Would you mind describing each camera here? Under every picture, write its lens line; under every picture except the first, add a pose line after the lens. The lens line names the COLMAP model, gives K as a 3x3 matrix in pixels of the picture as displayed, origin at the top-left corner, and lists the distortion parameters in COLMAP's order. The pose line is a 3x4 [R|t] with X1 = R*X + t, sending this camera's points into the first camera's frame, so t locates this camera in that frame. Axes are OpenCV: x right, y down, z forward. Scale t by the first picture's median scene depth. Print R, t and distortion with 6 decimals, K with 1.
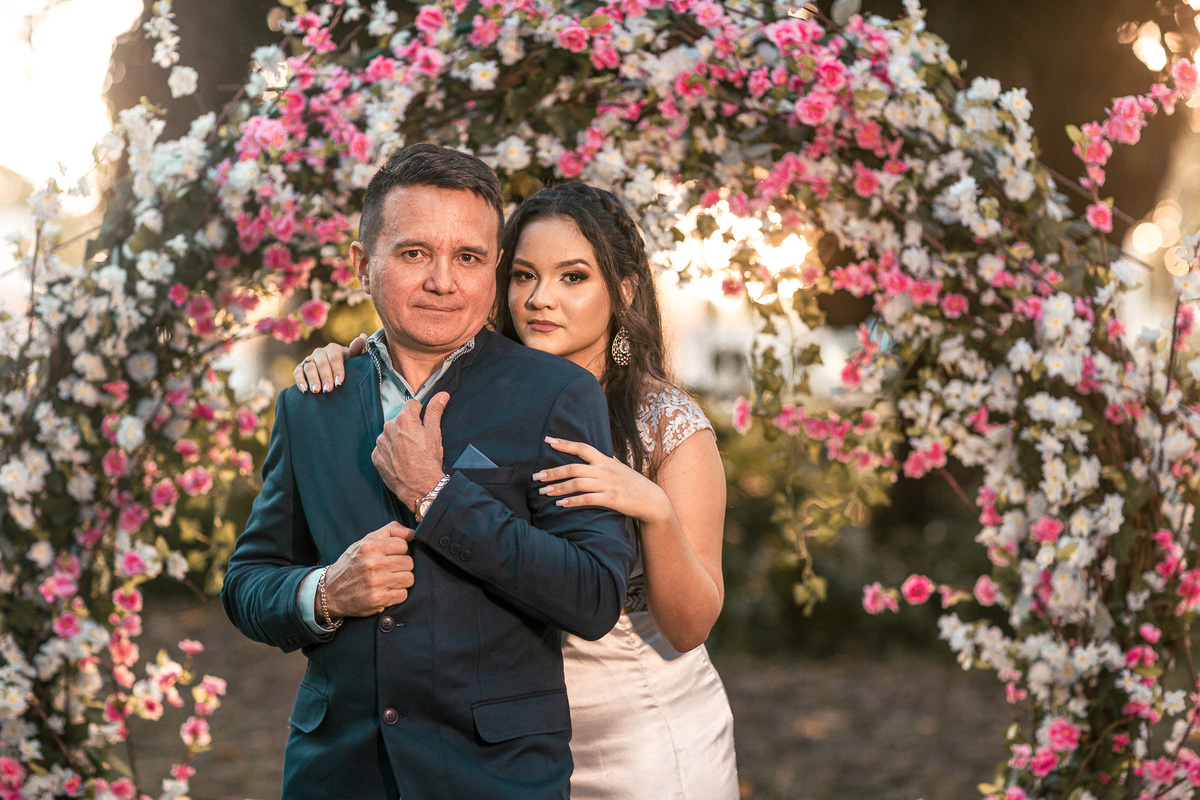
lens RADIAL K [[3023.1, 0, 600.0], [0, 3023.1, 400.0], [0, 0, 1]] dist [-0.198787, -0.003885]
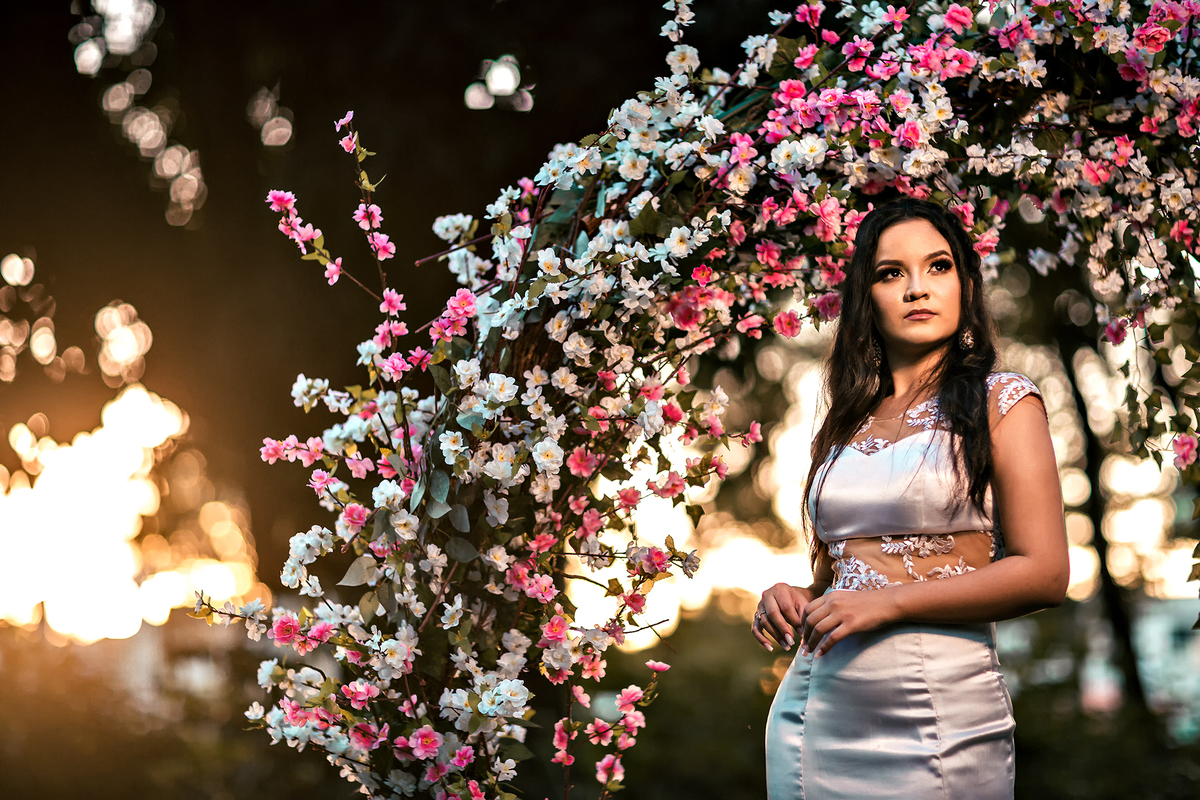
lens RADIAL K [[3023.1, 0, 600.0], [0, 3023.1, 400.0], [0, 0, 1]] dist [-0.198787, -0.003885]
pose [[0.949178, 0.061479, 0.308678, -0.451551], [-0.022825, 0.991600, -0.127311, 0.121887], [-0.313912, 0.113795, 0.942608, 0.126323]]
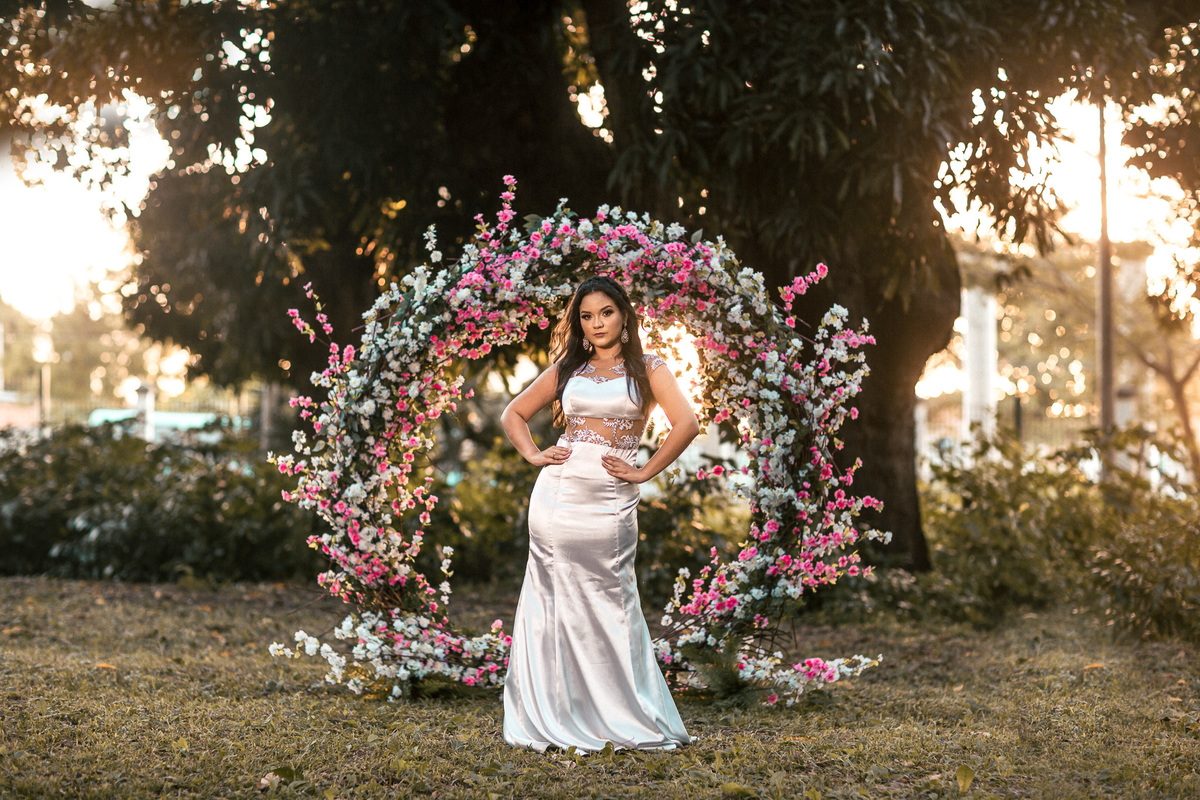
lens RADIAL K [[3023.1, 0, 600.0], [0, 3023.1, 400.0], [0, 0, 1]] dist [-0.198787, -0.003885]
pose [[0.998857, 0.036031, 0.031411, -0.076149], [-0.034651, 0.998455, -0.043441, 0.123208], [-0.032928, 0.042303, 0.998562, -1.569864]]
